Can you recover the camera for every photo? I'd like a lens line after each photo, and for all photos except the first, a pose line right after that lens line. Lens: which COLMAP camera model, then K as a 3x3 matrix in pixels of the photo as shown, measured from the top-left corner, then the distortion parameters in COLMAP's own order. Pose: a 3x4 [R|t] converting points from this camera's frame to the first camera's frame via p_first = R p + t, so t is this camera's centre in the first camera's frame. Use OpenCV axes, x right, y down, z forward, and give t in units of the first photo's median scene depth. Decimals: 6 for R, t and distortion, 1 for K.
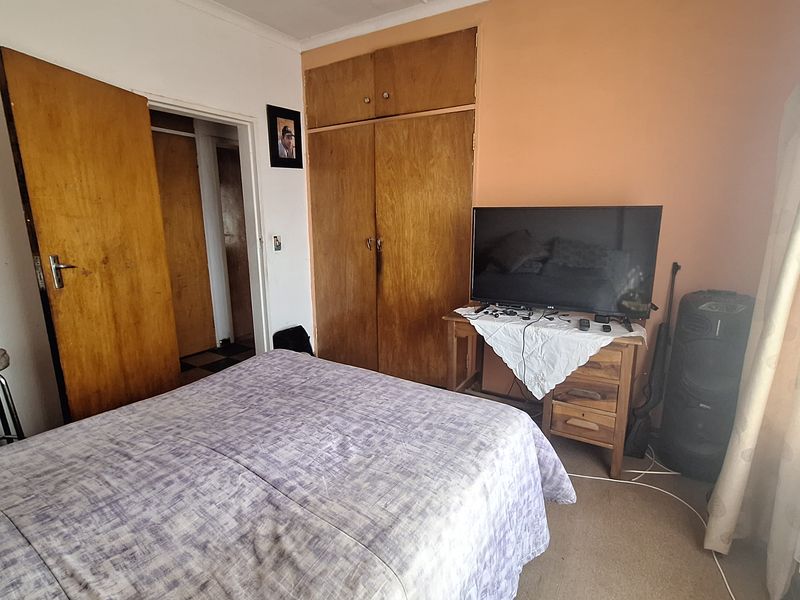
lens RADIAL K [[421.0, 0, 400.0], [0, 421.0, 300.0], [0, 0, 1]] dist [0.001545, 0.000452]
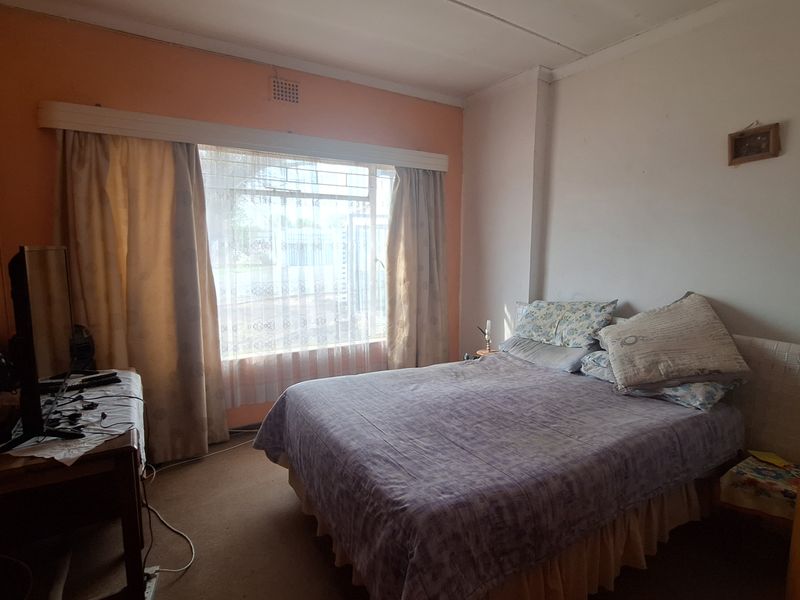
lens RADIAL K [[421.0, 0, 400.0], [0, 421.0, 300.0], [0, 0, 1]] dist [0.001545, 0.000452]
pose [[-0.895840, -0.054653, 0.441003, -0.756680], [0.088726, 0.950428, 0.298019, -0.471189], [-0.435429, 0.306106, -0.846582, 2.210494]]
